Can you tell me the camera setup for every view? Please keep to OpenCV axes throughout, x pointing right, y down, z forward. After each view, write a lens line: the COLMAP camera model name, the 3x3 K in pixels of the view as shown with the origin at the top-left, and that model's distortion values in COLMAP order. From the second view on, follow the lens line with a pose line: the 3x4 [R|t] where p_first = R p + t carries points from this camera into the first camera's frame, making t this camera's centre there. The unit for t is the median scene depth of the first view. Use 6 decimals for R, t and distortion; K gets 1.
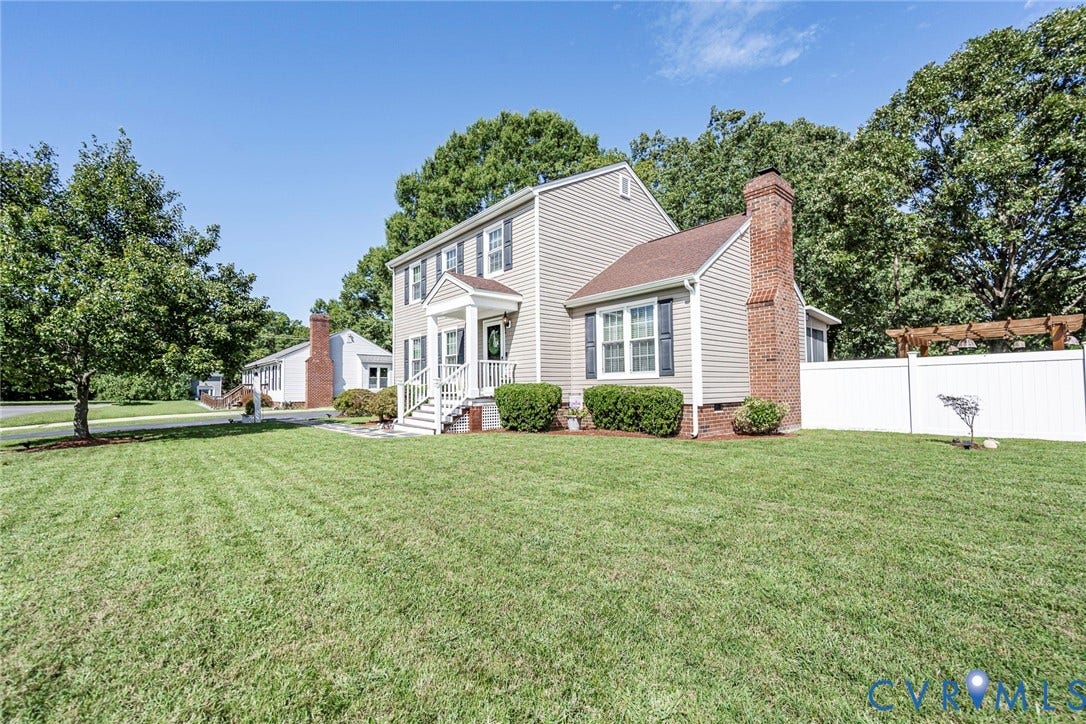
lens RADIAL K [[424.6, 0, 544.9], [0, 424.6, 367.2], [0, 0, 1]] dist [-0.000910, -0.000738]
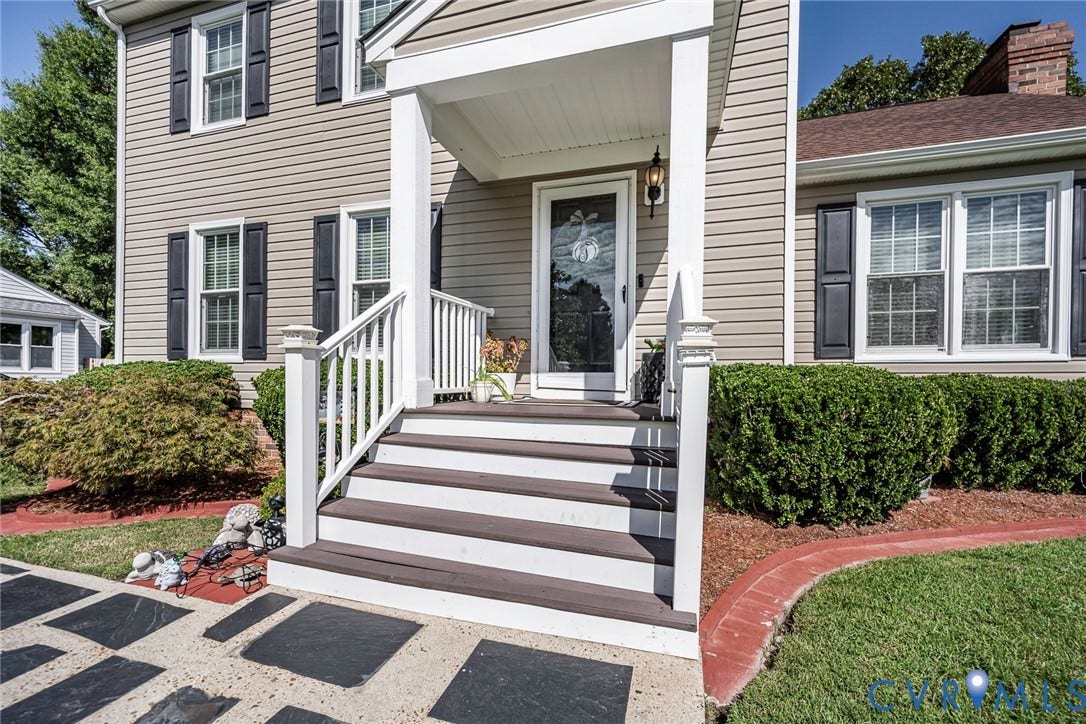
lens RADIAL K [[424.6, 0, 546.6], [0, 424.6, 370.6], [0, 0, 1]] dist [-0.000910, -0.000738]
pose [[0.856676, 0.017400, 0.515562, -0.341509], [-0.037495, 0.998888, 0.028590, 0.036571], [-0.514491, -0.043823, 0.856375, 0.755989]]
